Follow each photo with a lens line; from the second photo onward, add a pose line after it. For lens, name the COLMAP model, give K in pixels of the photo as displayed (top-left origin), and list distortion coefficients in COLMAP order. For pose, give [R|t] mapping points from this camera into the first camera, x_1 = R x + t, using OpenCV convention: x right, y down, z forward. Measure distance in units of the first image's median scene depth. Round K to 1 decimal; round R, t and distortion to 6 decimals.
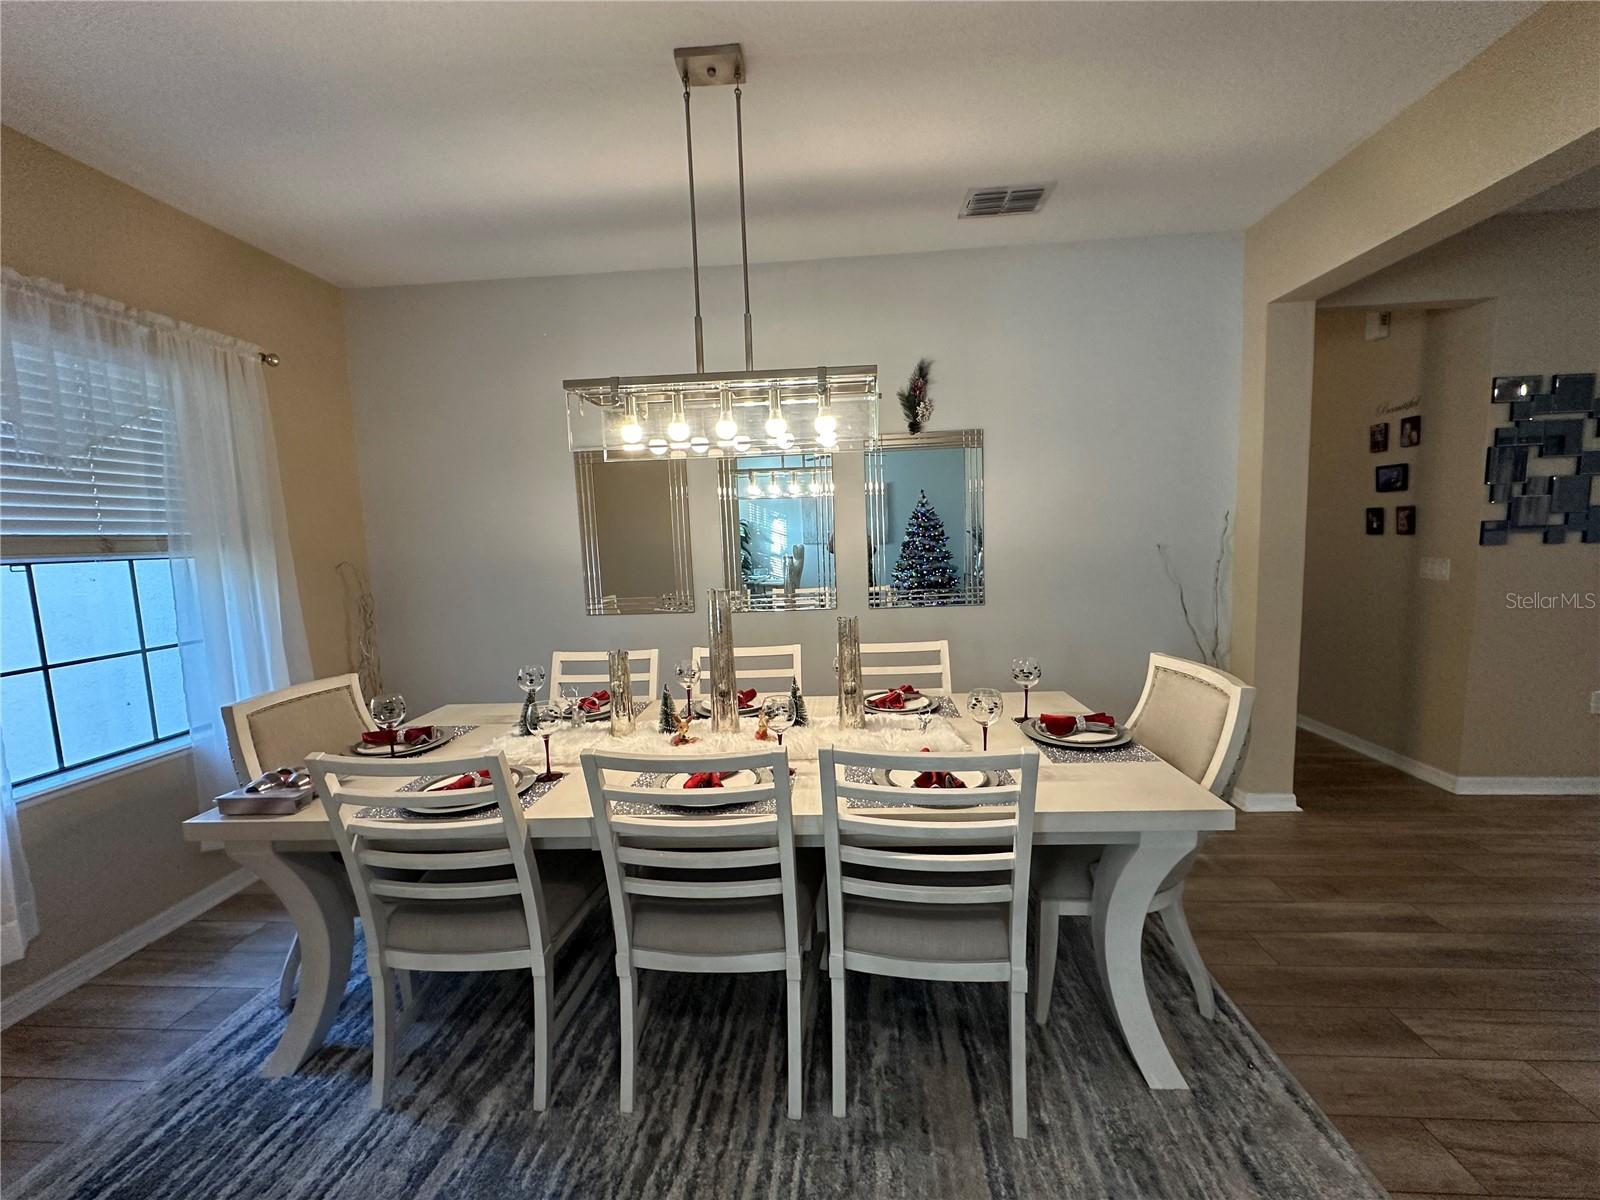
lens RADIAL K [[633.2, 0, 799.4], [0, 633.2, 602.4], [0, 0, 1]] dist [-0.000226, 0.000590]
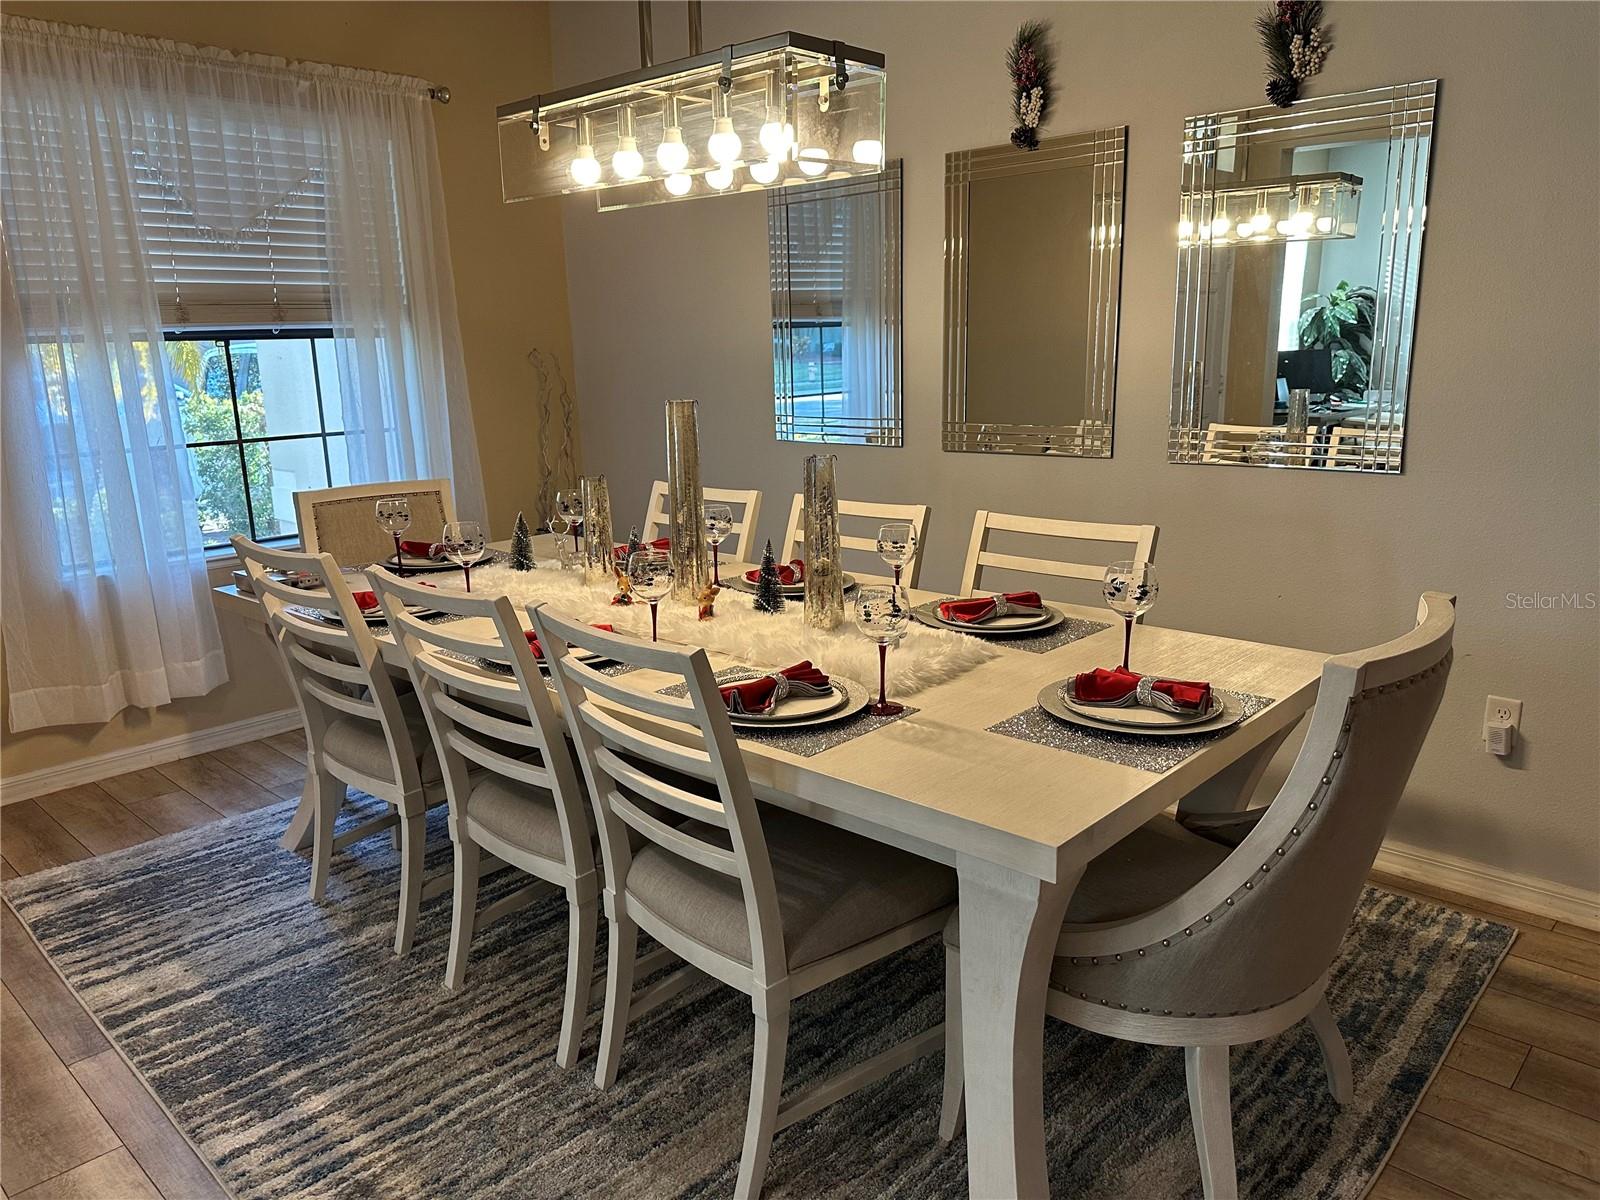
lens RADIAL K [[1133.0, 0, 802.5], [0, 1133.0, 616.3], [0, 0, 1]] dist [0.072624, -0.092626]
pose [[0.776645, 0.167731, -0.607198, 0.774716], [-0.075351, 0.981715, 0.174808, -0.014907], [0.625416, -0.090011, 0.775082, 0.091080]]
